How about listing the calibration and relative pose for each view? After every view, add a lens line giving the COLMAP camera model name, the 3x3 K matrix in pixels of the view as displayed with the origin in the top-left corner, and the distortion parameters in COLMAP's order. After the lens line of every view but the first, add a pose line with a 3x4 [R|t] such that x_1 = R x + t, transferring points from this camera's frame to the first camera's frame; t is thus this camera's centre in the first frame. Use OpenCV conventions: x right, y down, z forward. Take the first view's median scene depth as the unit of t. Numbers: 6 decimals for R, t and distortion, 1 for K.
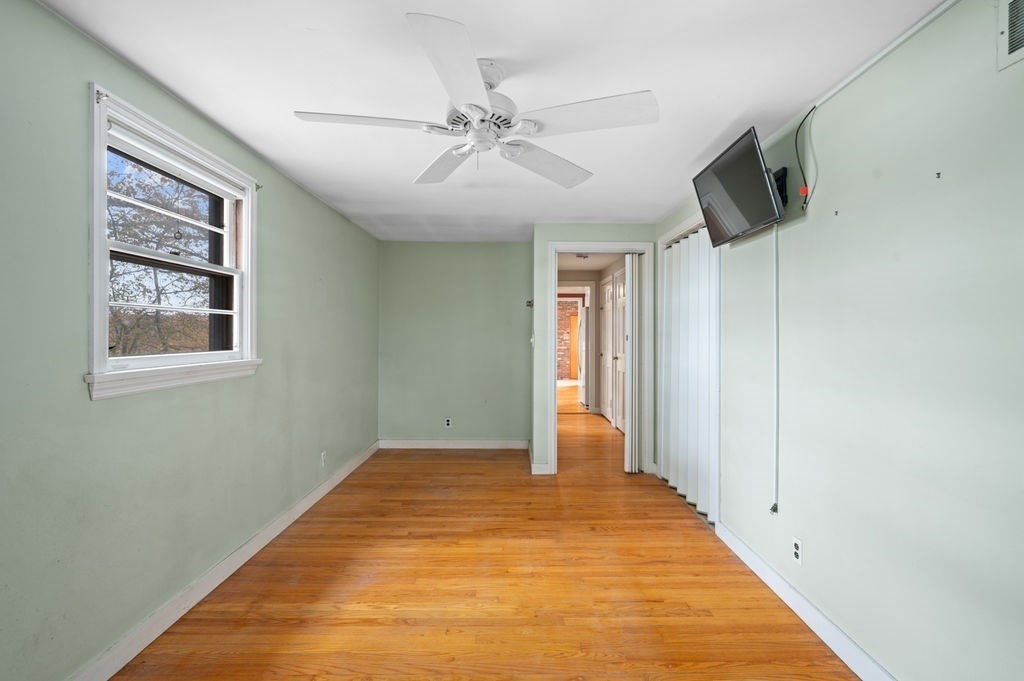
lens RADIAL K [[445.5, 0, 516.1], [0, 445.5, 337.2], [0, 0, 1]] dist [-0.000475, -0.000202]
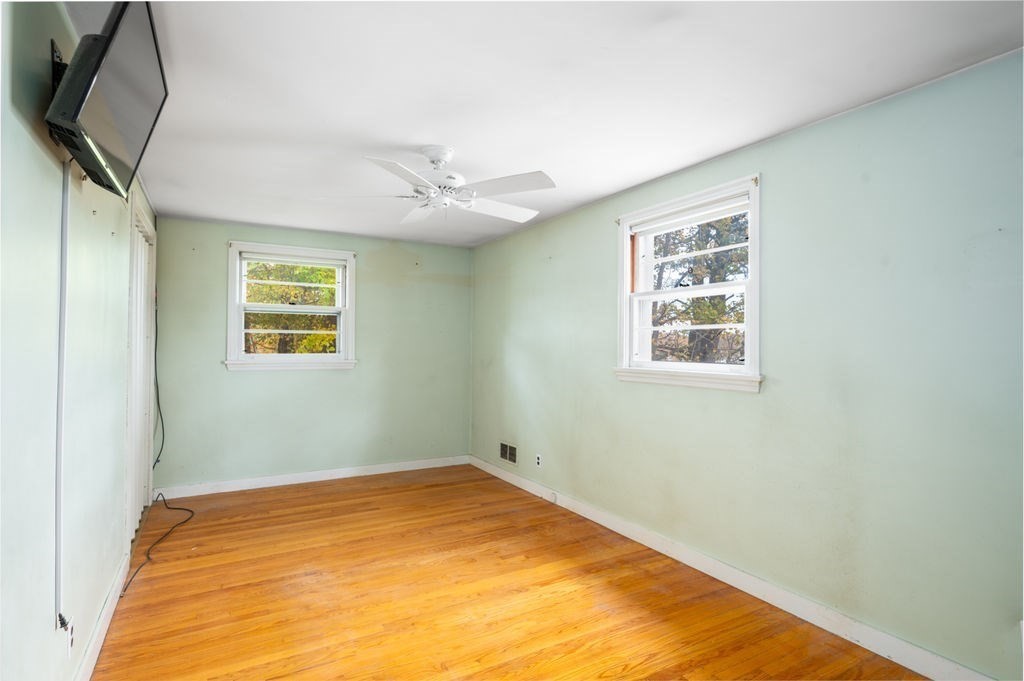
lens RADIAL K [[524.8, 0, 513.0], [0, 524.8, 344.5], [0, 0, 1]] dist [0.003156, 0.000544]
pose [[-0.868785, -0.012332, -0.495036, 0.428020], [-0.010316, 0.999924, -0.006804, 0.005672], [0.495082, -0.000804, -0.868846, 2.071758]]
